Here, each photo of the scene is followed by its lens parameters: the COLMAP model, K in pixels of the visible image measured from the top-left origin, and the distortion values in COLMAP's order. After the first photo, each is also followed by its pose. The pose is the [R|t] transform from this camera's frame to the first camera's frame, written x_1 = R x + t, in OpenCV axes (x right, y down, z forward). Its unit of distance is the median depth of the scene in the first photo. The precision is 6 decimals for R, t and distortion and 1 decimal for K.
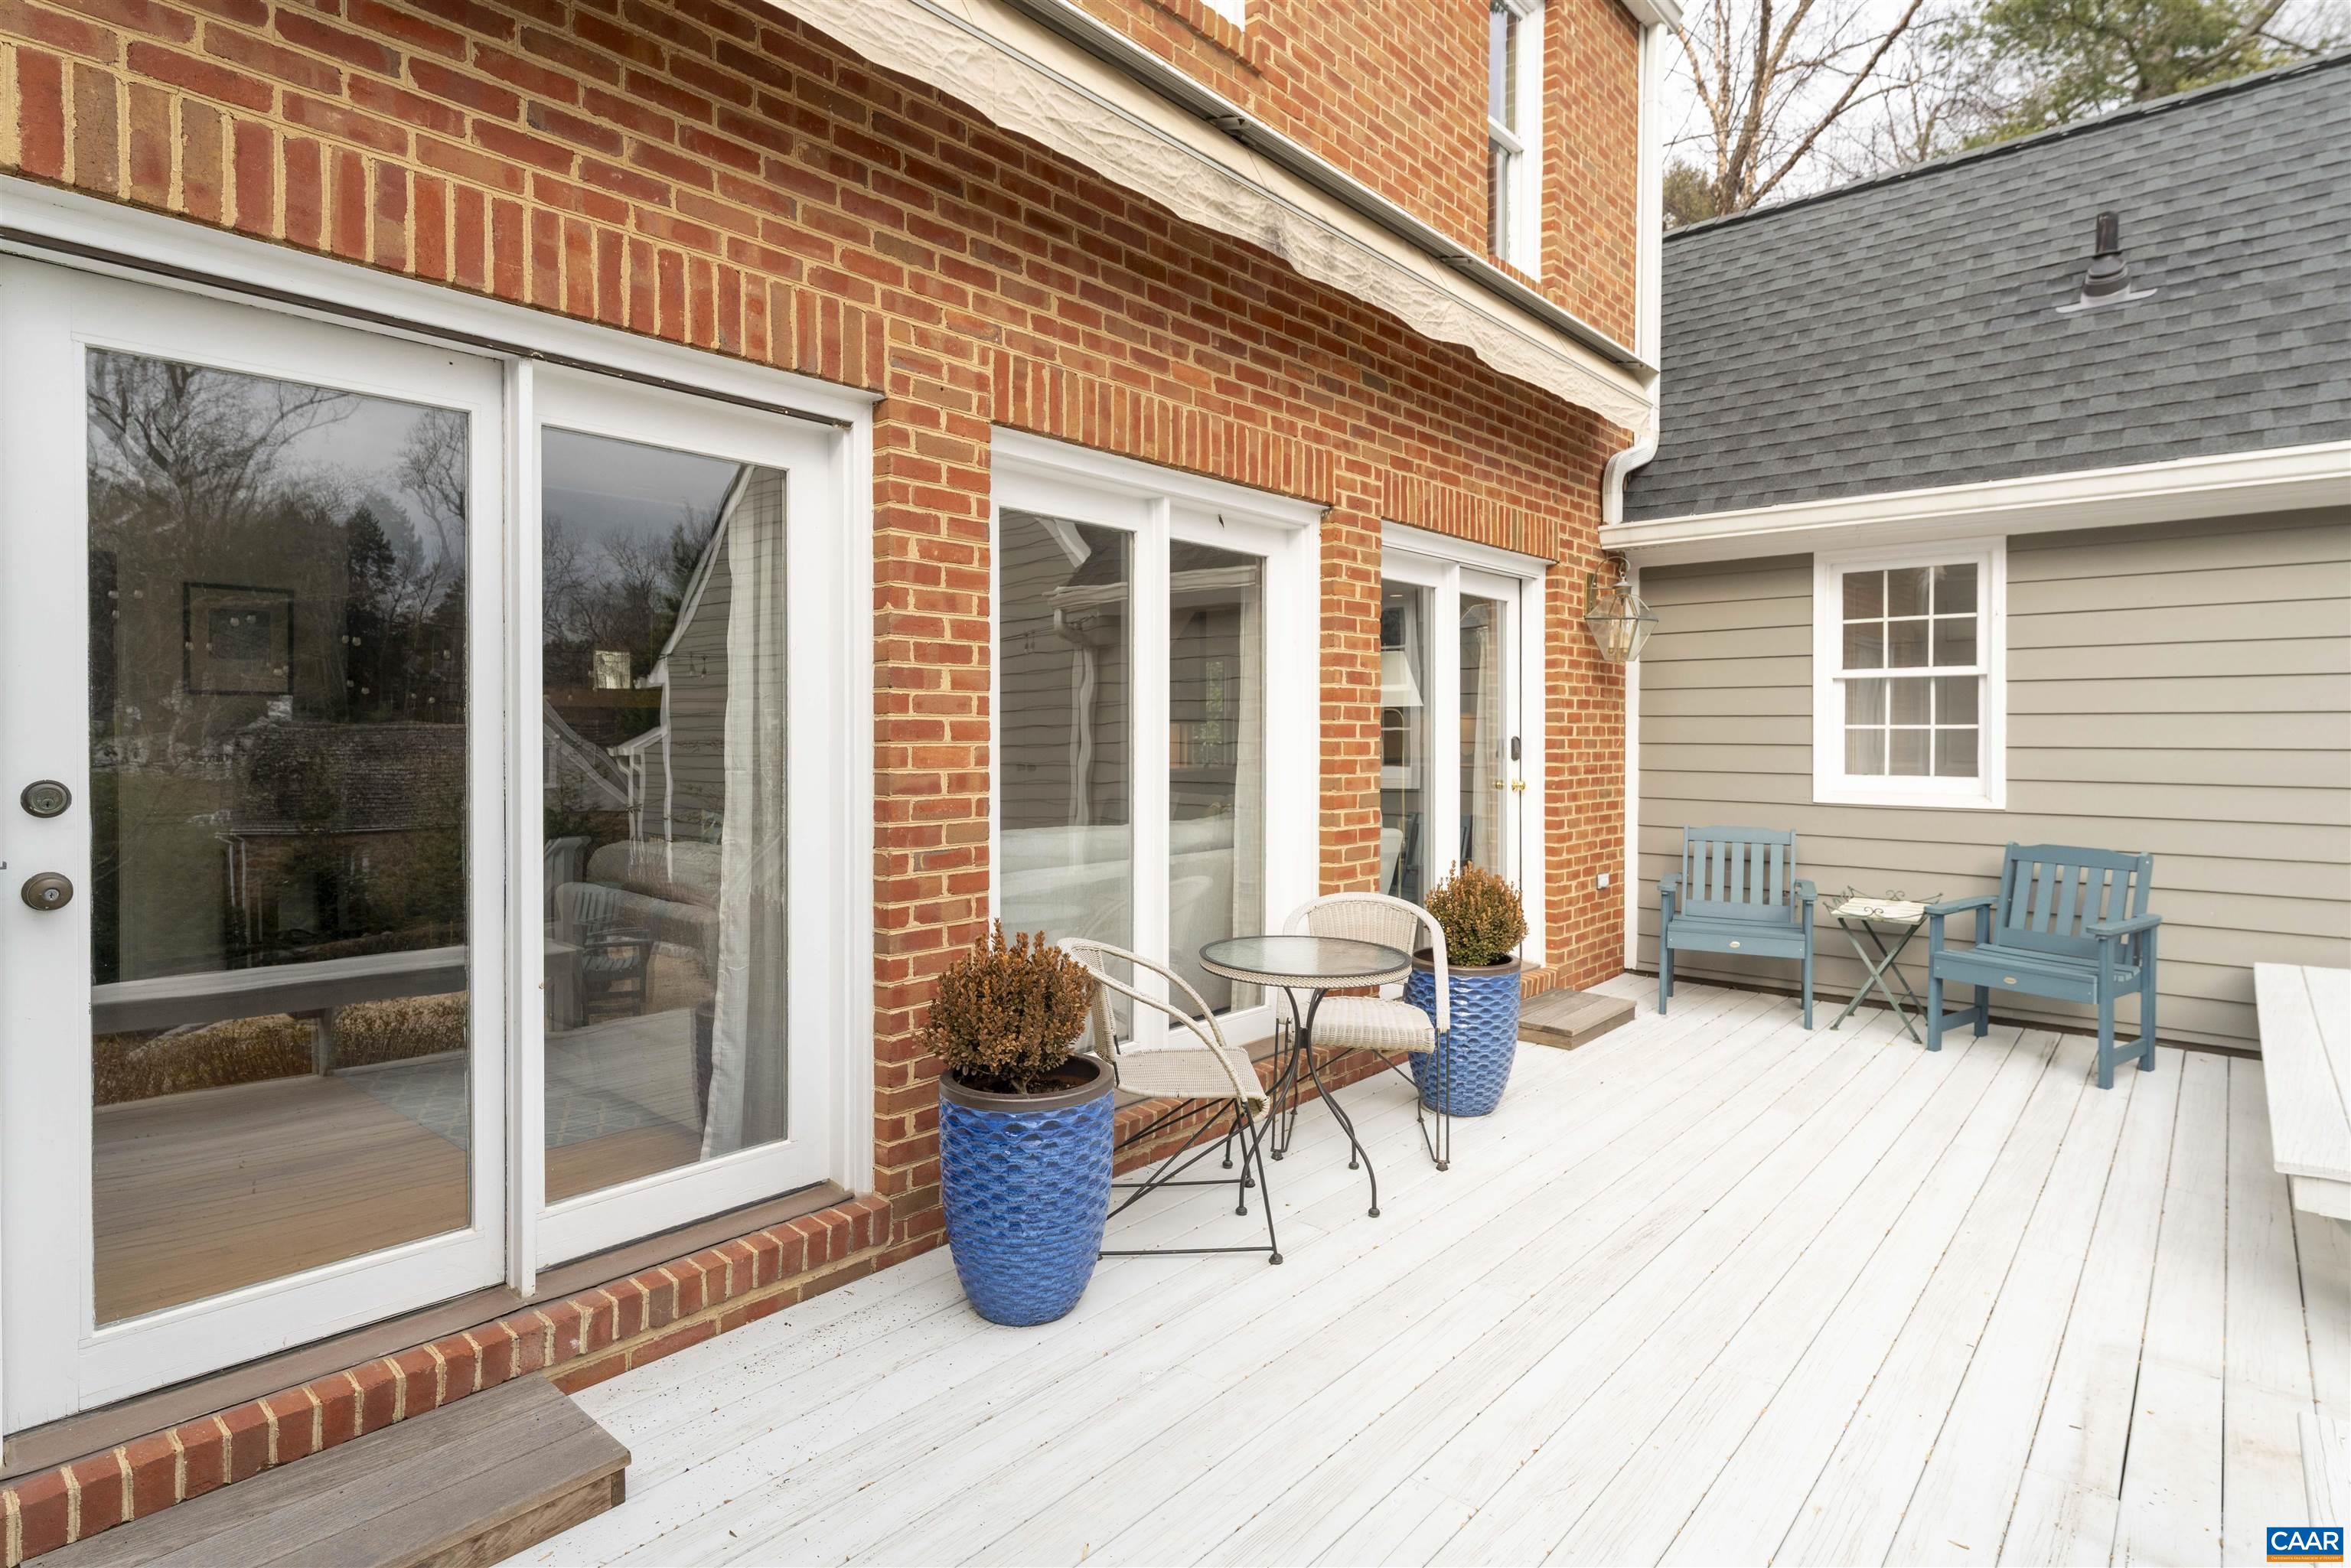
lens RADIAL K [[1211.6, 0, 1176.8], [0, 1211.6, 745.3], [0, 0, 1]] dist [-0.001994, -0.000250]
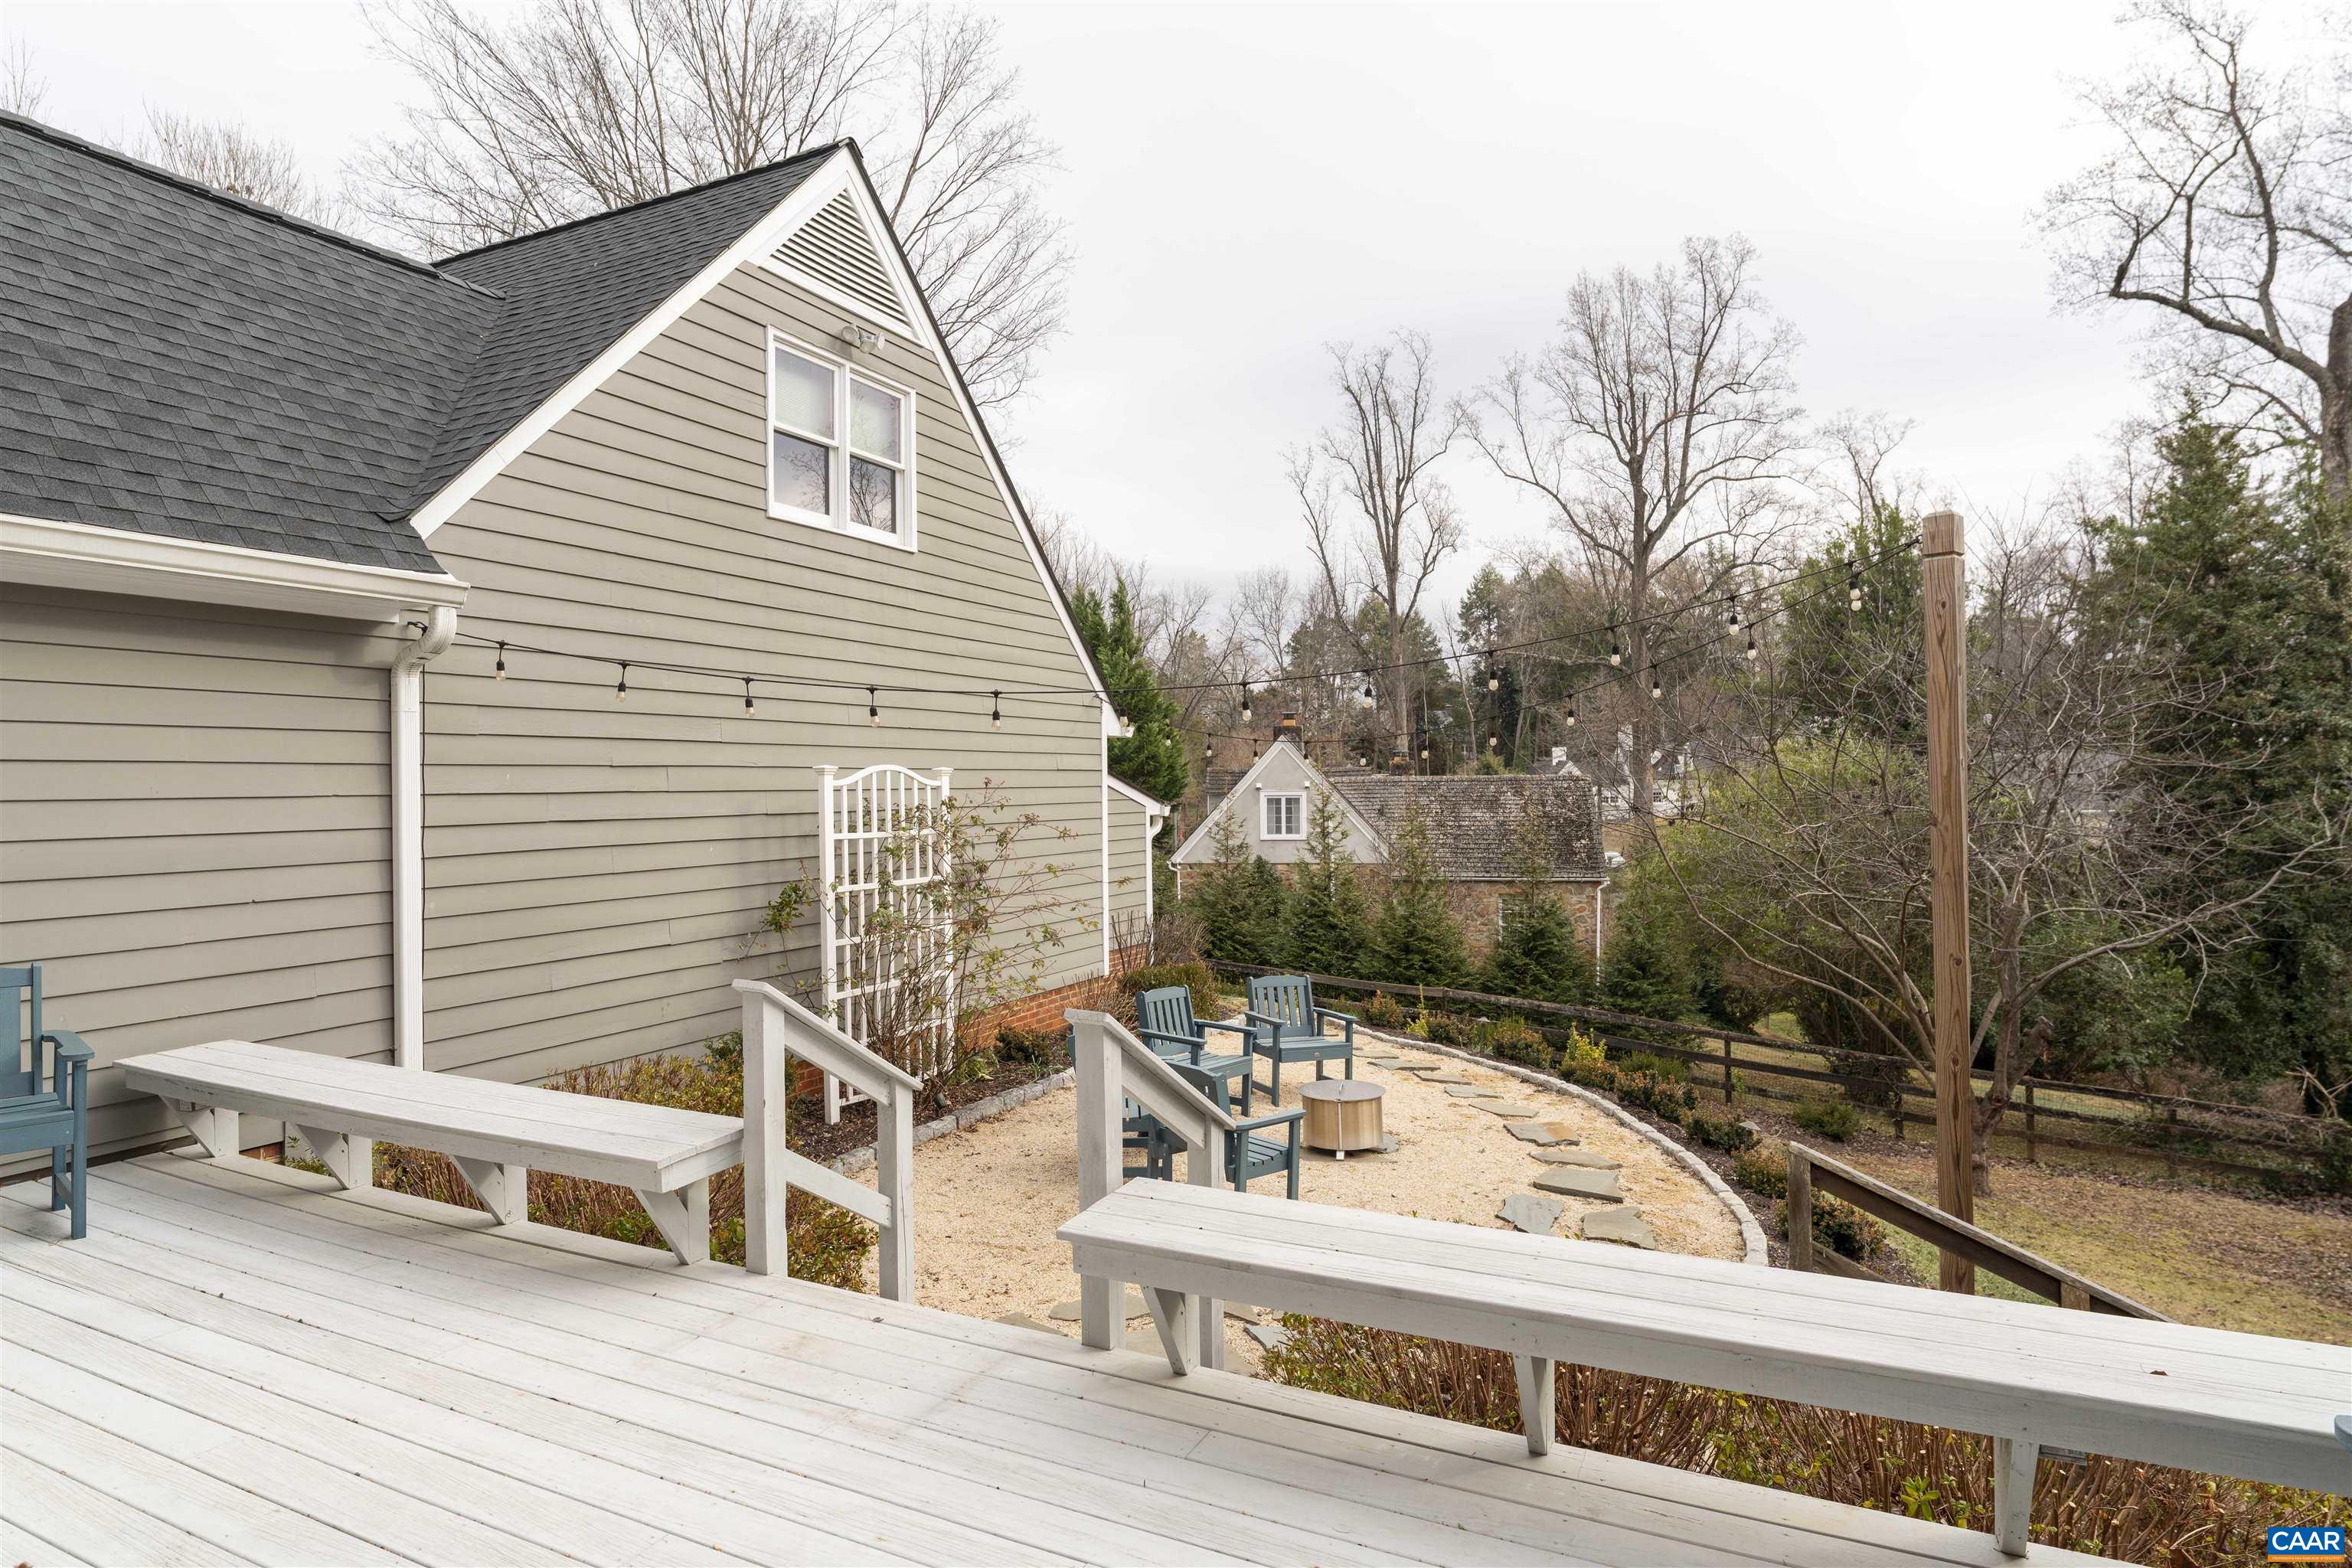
lens RADIAL K [[1280.0, 0, 1162.1], [0, 1280.0, 741.8], [0, 0, 1]] dist [0.004916, 0.001077]
pose [[-0.242728, 0.029175, 0.969655, -0.363127], [0.017928, 0.999512, -0.025586, -0.038057], [-0.969929, 0.011174, -0.243133, 0.522241]]
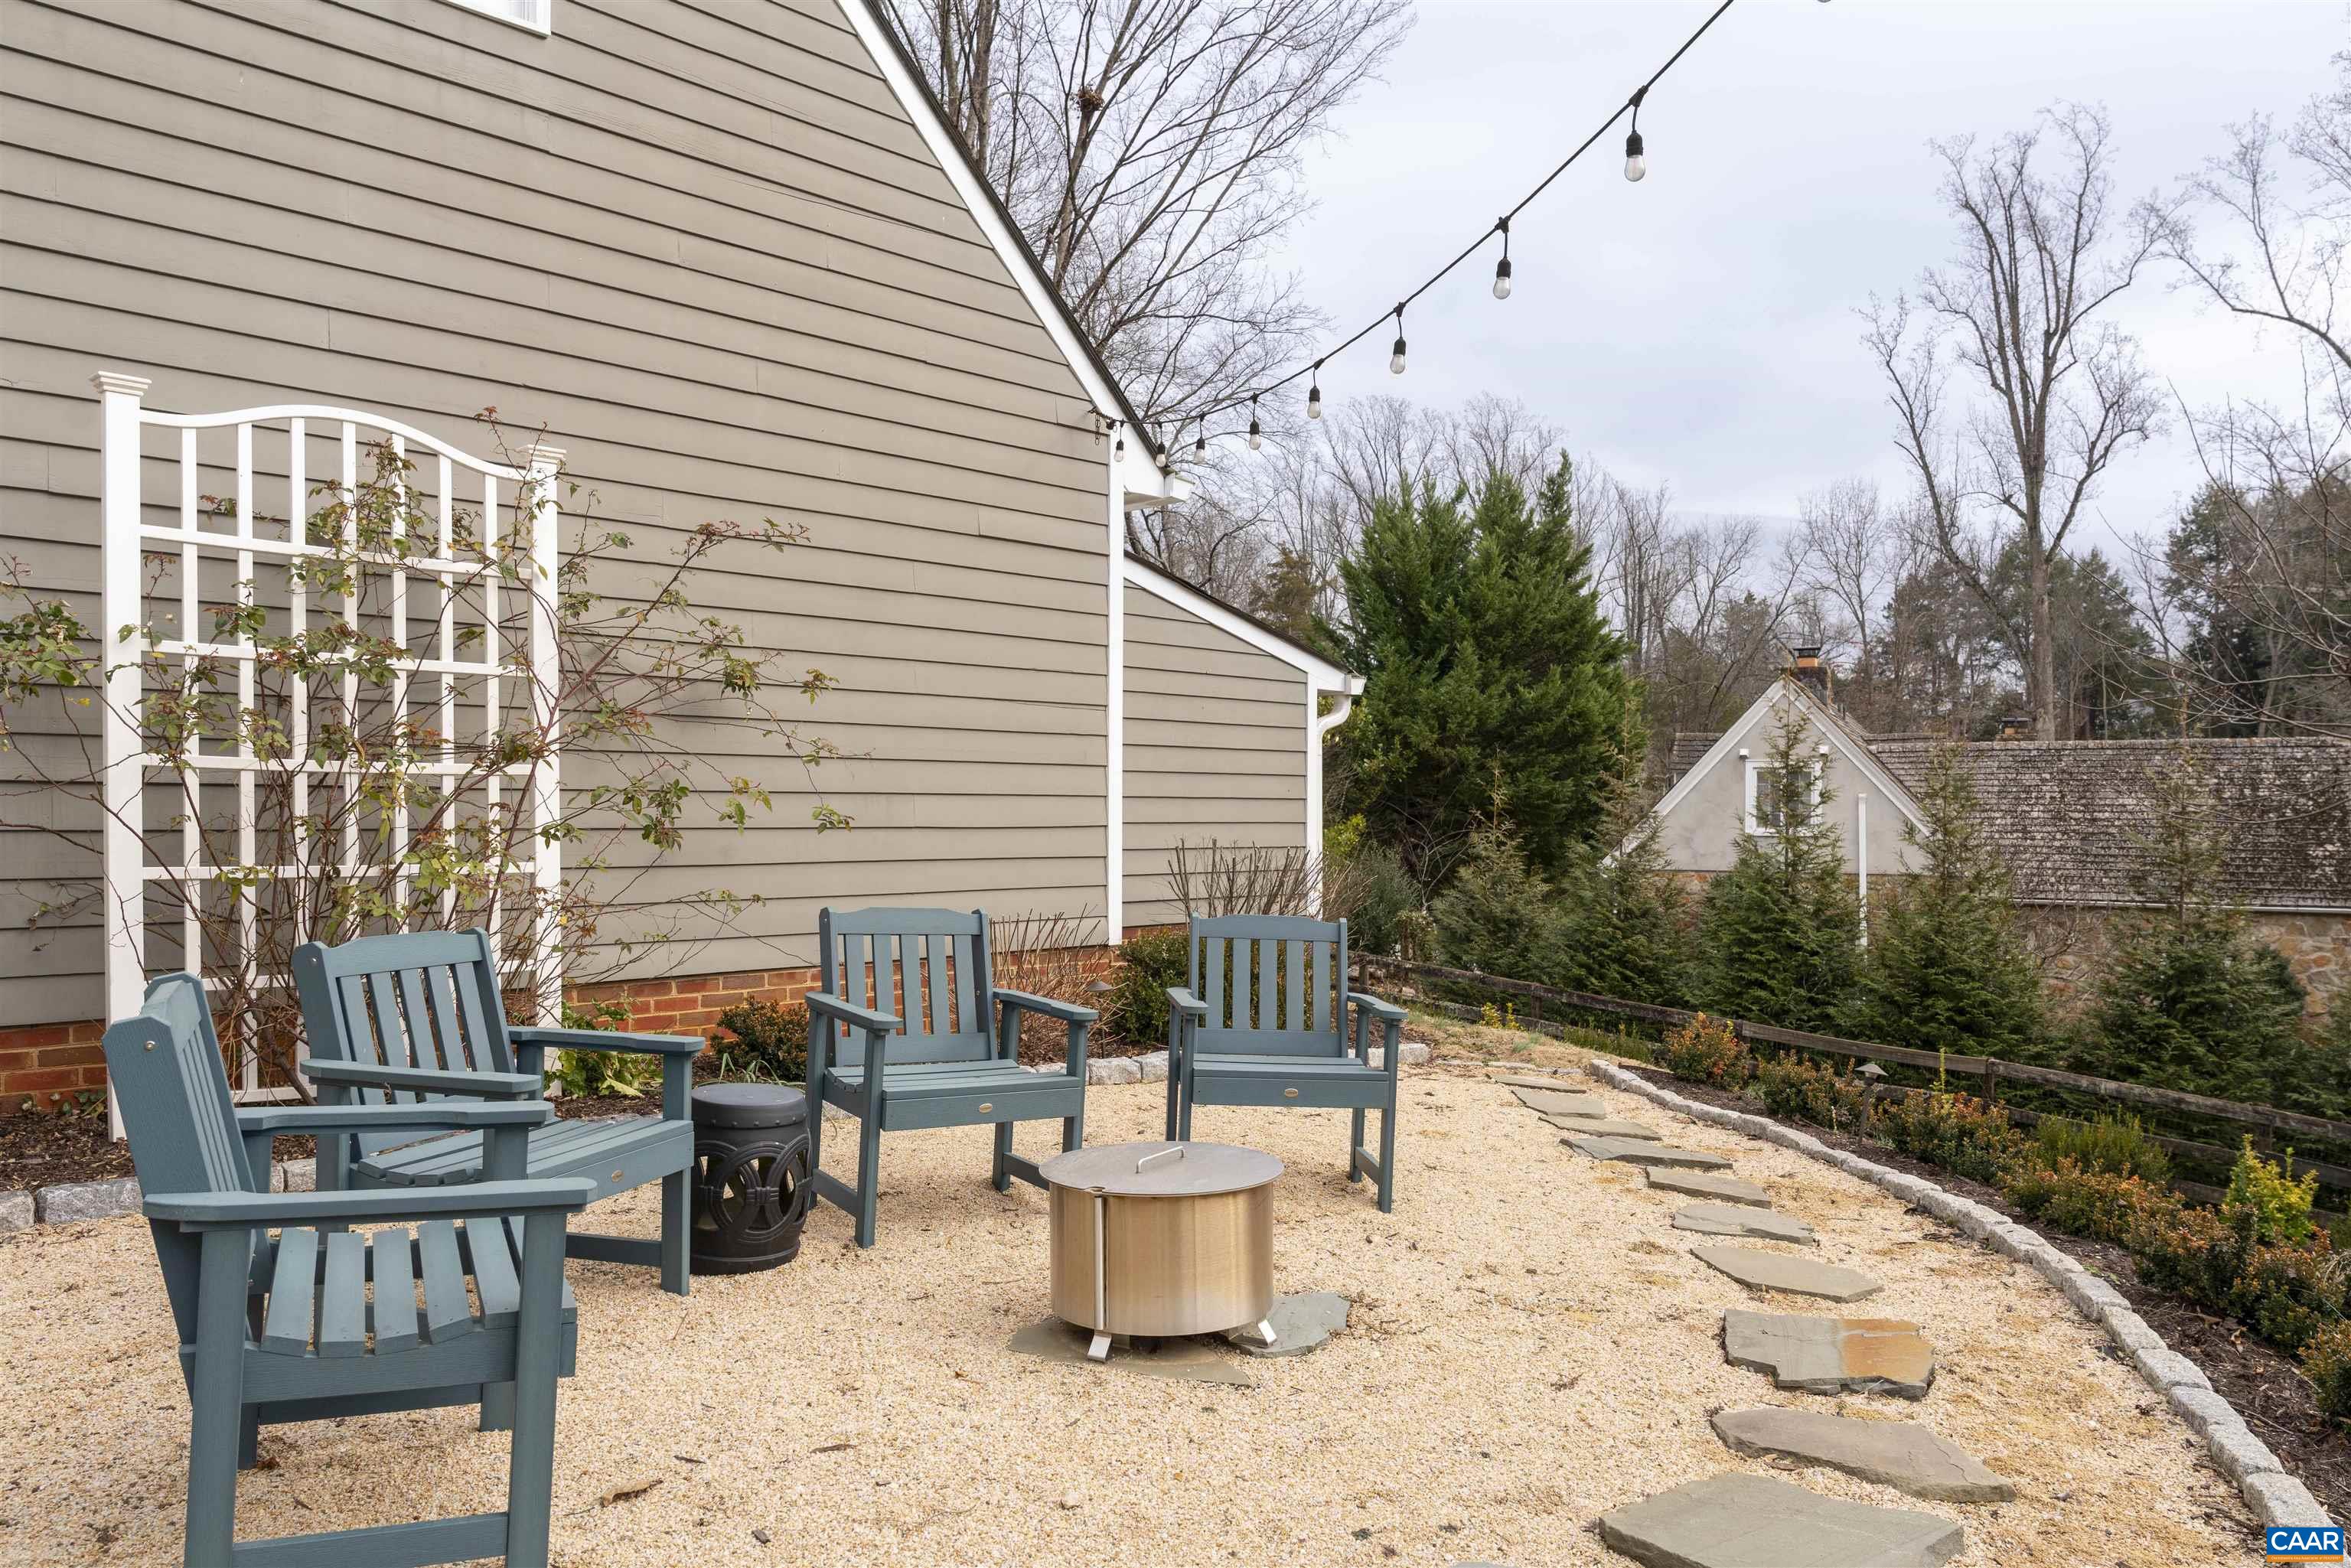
lens RADIAL K [[1600.4, 0, 1163.6], [0, 1600.4, 802.0], [0, 0, 1]] dist [-0.001457, -0.000874]
pose [[0.091526, 0.000138, 0.995803, 0.595393], [0.007997, 0.999968, -0.000874, 0.245836], [-0.995771, 0.008043, 0.091522, -0.288556]]
